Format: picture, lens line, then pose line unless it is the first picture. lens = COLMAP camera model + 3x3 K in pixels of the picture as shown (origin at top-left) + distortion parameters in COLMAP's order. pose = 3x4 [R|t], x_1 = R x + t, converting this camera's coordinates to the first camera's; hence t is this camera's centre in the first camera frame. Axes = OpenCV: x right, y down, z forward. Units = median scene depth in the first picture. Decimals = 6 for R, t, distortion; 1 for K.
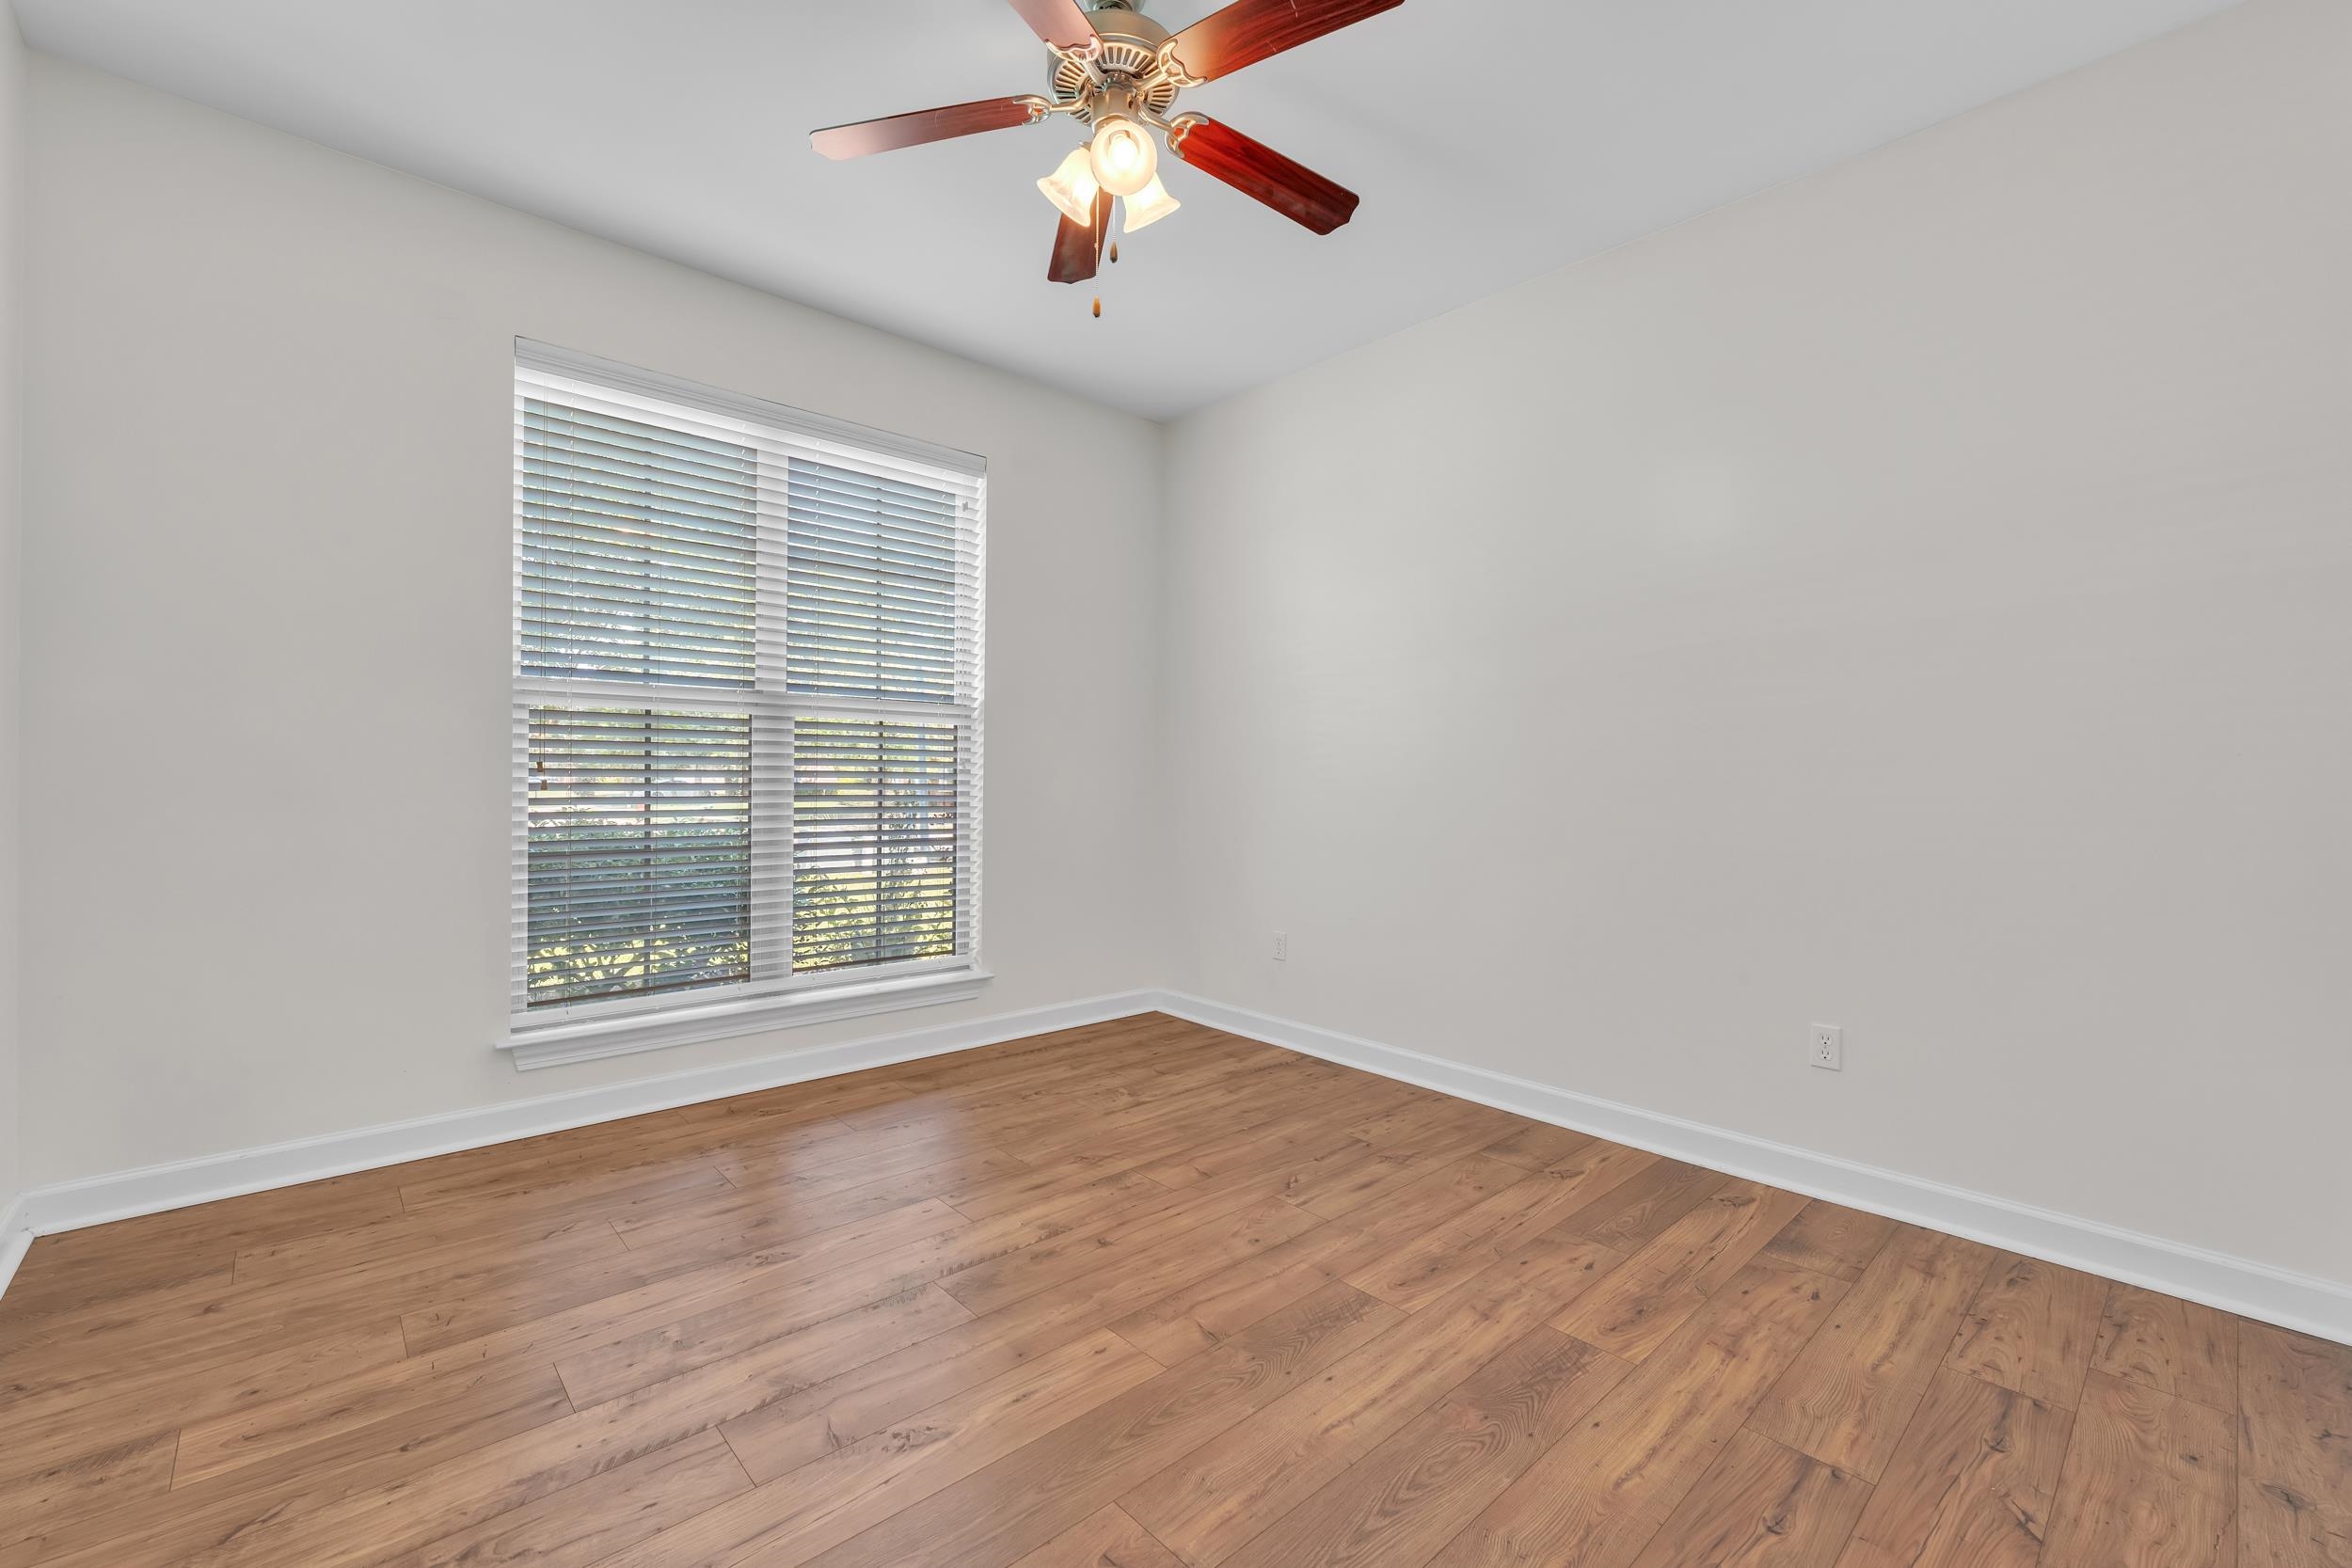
lens RADIAL K [[939.1, 0, 1181.5], [0, 939.1, 779.1], [0, 0, 1]] dist [0.000649, -0.000058]
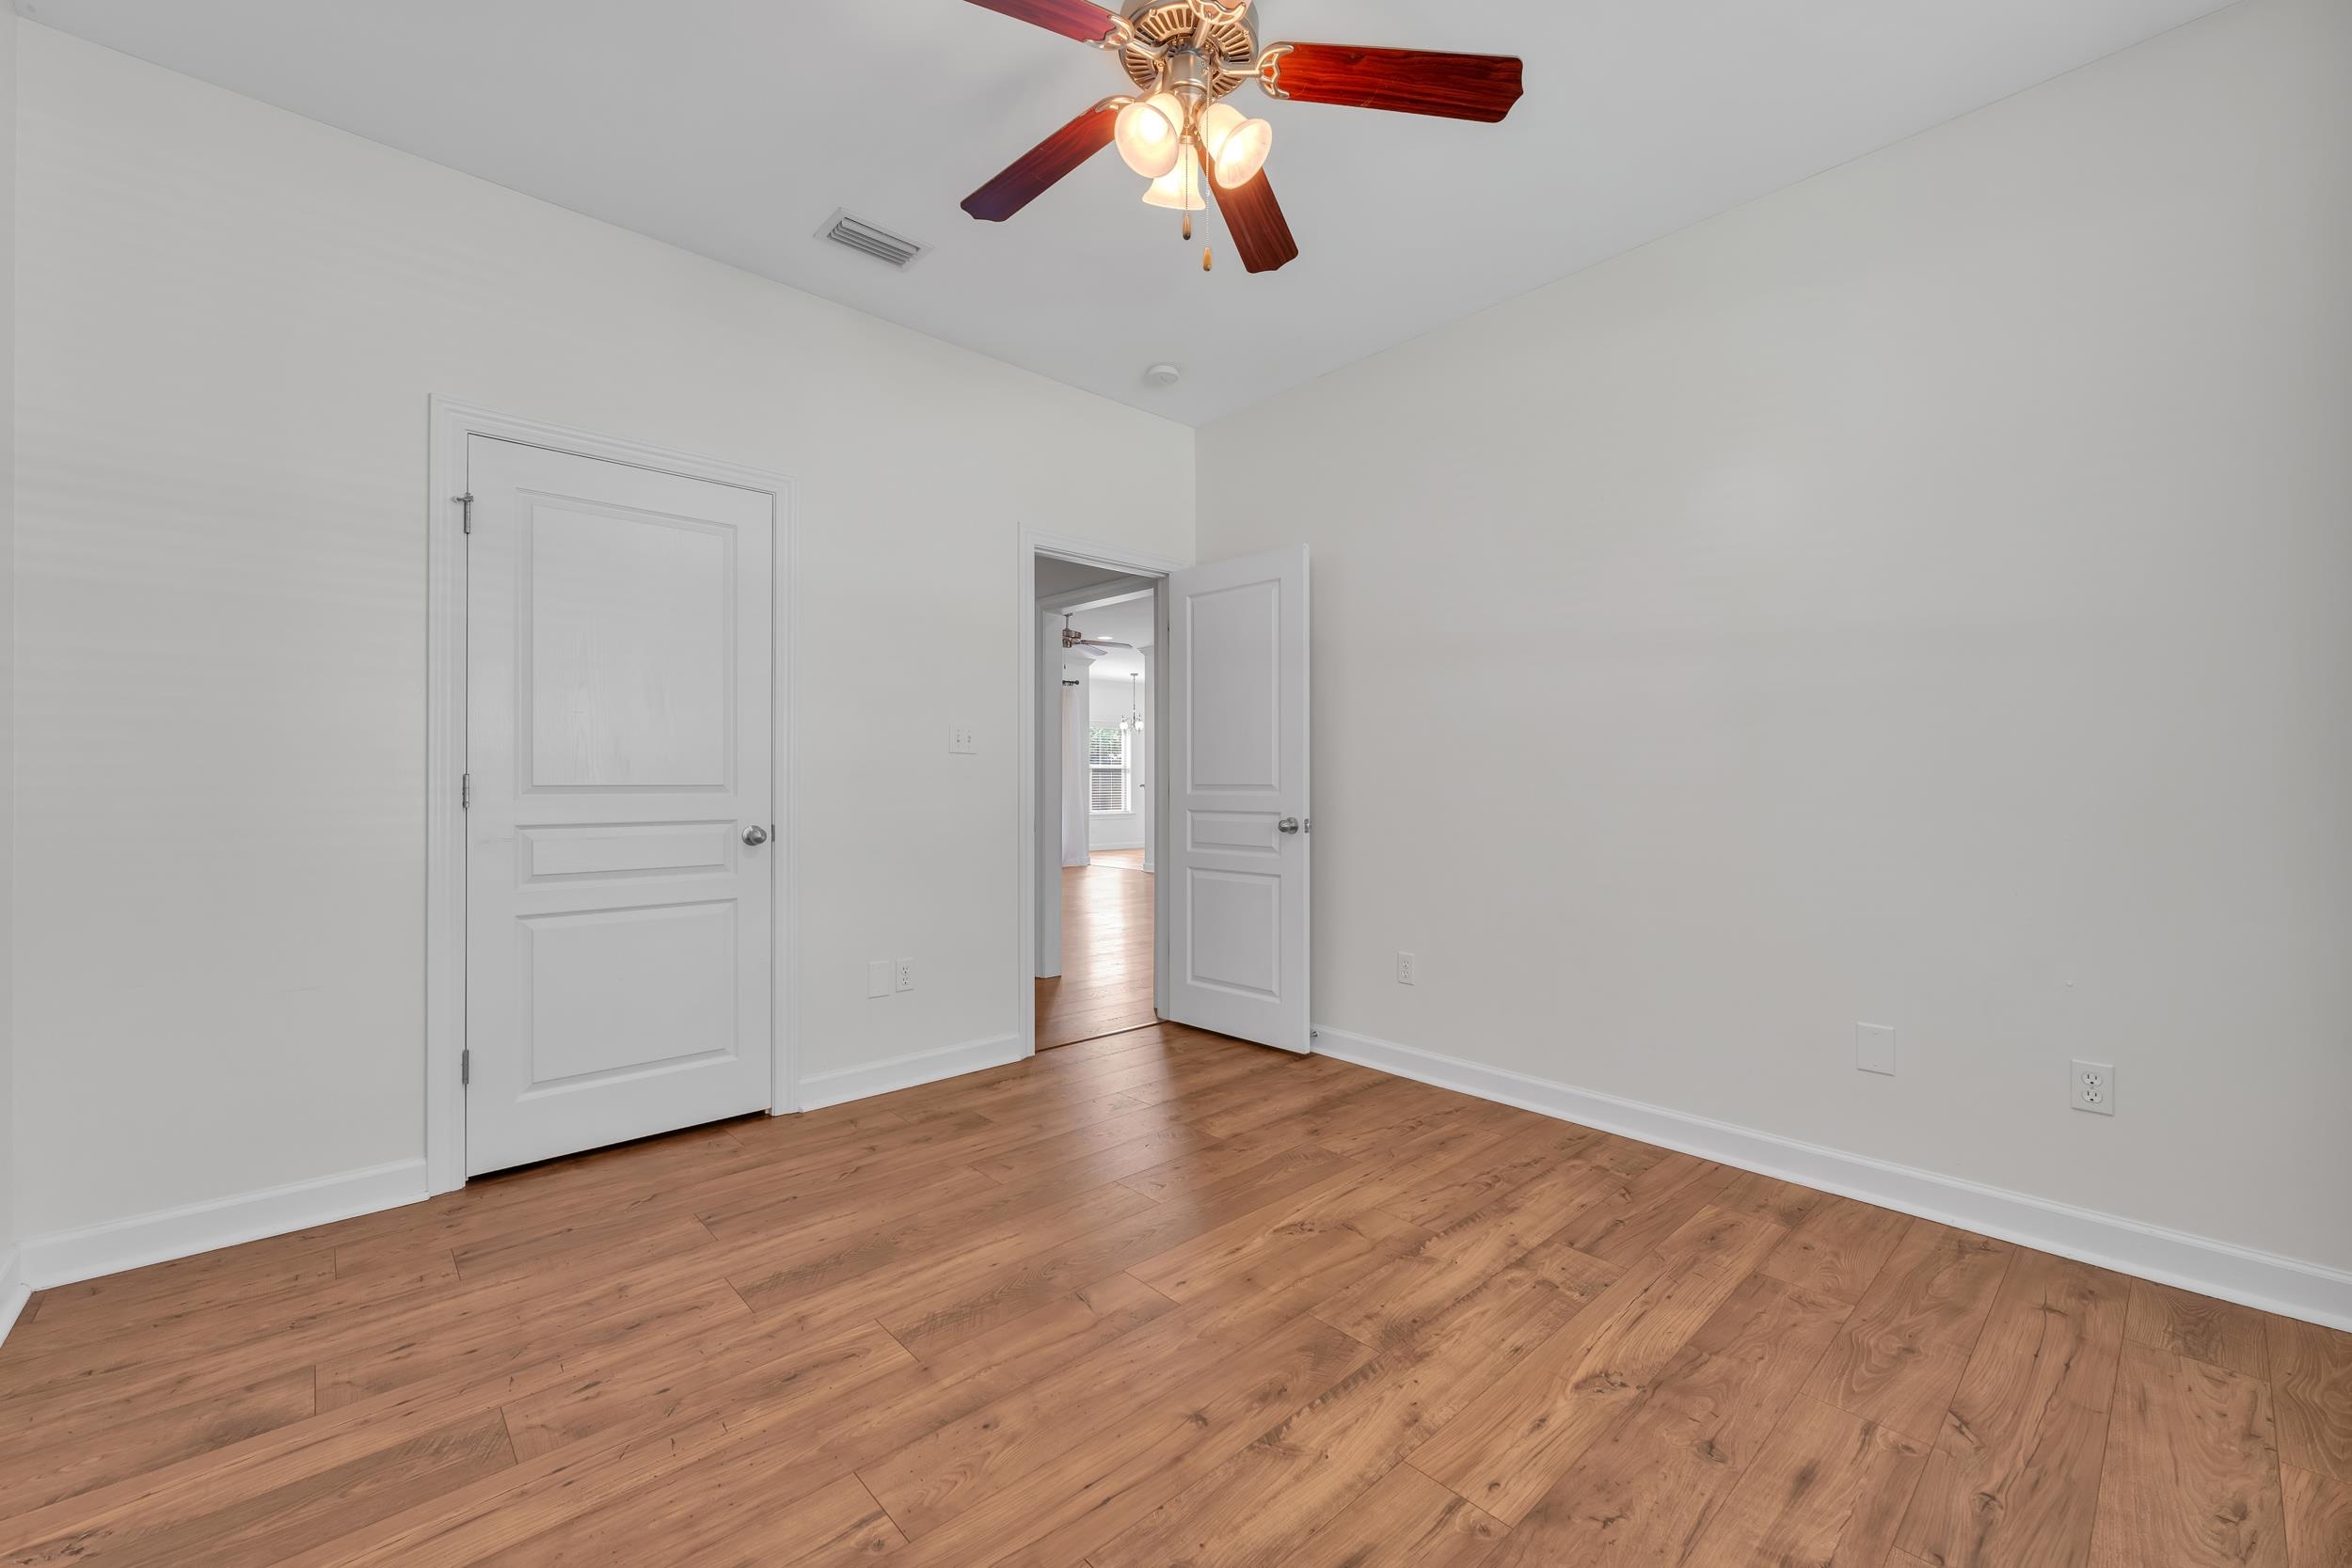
lens RADIAL K [[939.1, 0, 1181.5], [0, 939.1, 779.1], [0, 0, 1]] dist [0.000649, -0.000058]
pose [[-0.999949, -0.009874, -0.002302, -0.070800], [-0.009860, 0.999934, -0.005878, -0.000493], [0.002360, -0.005855, -0.999980, 1.953677]]
